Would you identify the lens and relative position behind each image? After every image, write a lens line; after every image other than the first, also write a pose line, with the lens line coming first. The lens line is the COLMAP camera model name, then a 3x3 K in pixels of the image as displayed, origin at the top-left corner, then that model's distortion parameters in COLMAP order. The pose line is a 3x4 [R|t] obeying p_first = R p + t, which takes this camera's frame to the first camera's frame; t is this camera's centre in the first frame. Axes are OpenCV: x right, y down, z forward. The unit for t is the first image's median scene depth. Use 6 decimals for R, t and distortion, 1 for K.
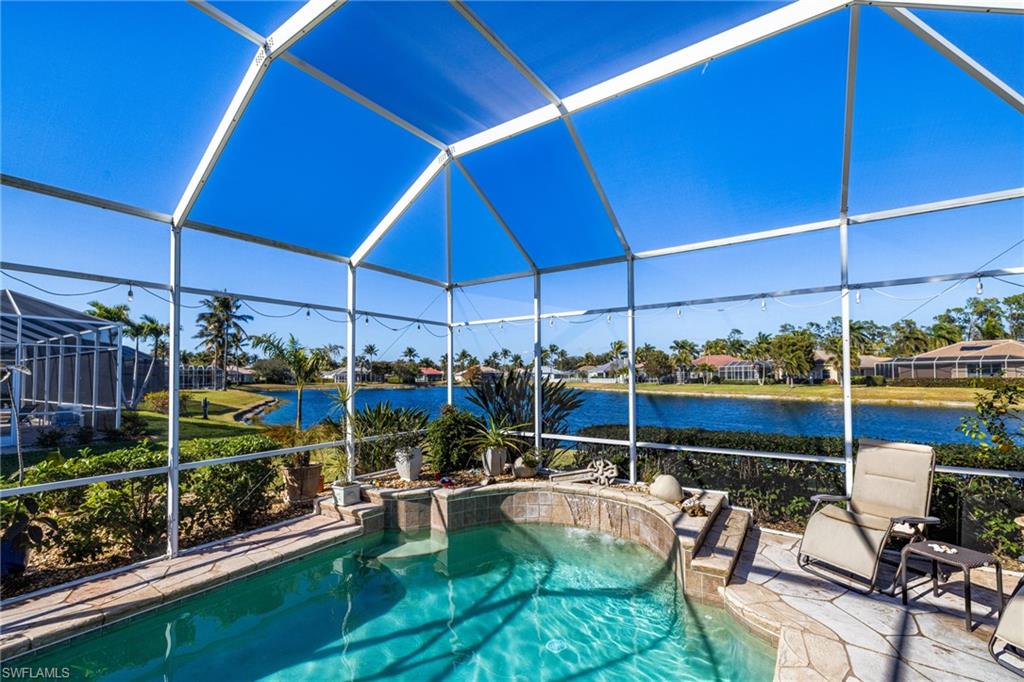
lens RADIAL K [[427.5, 0, 521.3], [0, 427.5, 363.6], [0, 0, 1]] dist [0.002670, -0.000327]
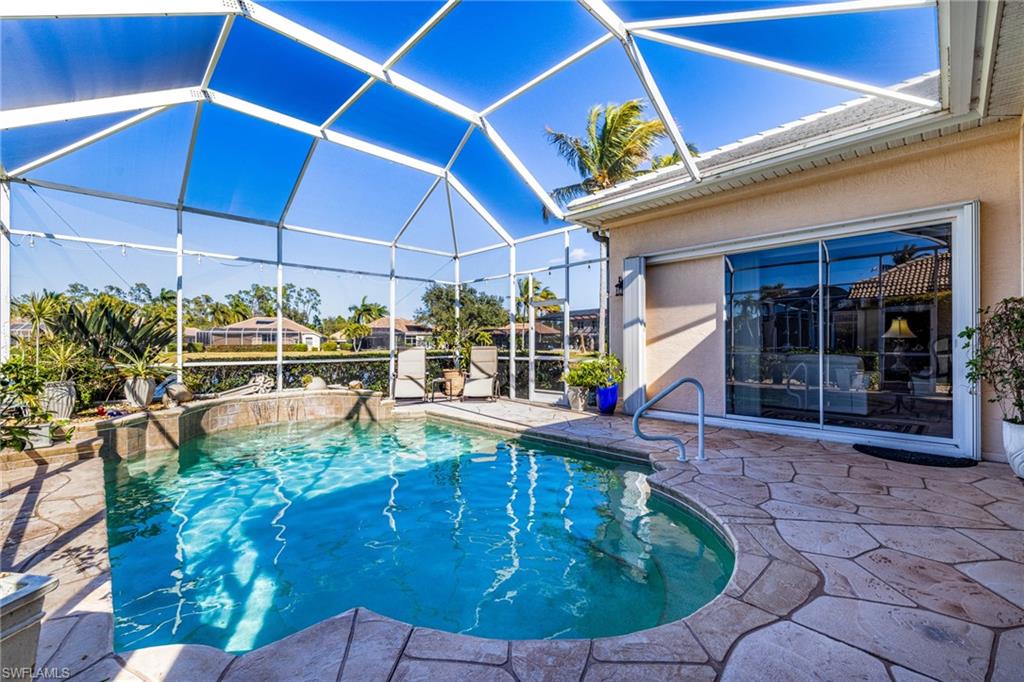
lens RADIAL K [[427.5, 0, 501.1], [0, 427.5, 340.9], [0, 0, 1]] dist [0.002670, -0.000327]
pose [[0.217298, 0.012248, 0.976028, -0.110866], [-0.027717, 0.999595, -0.006373, 0.012943], [-0.975712, -0.025668, 0.217550, 0.000928]]
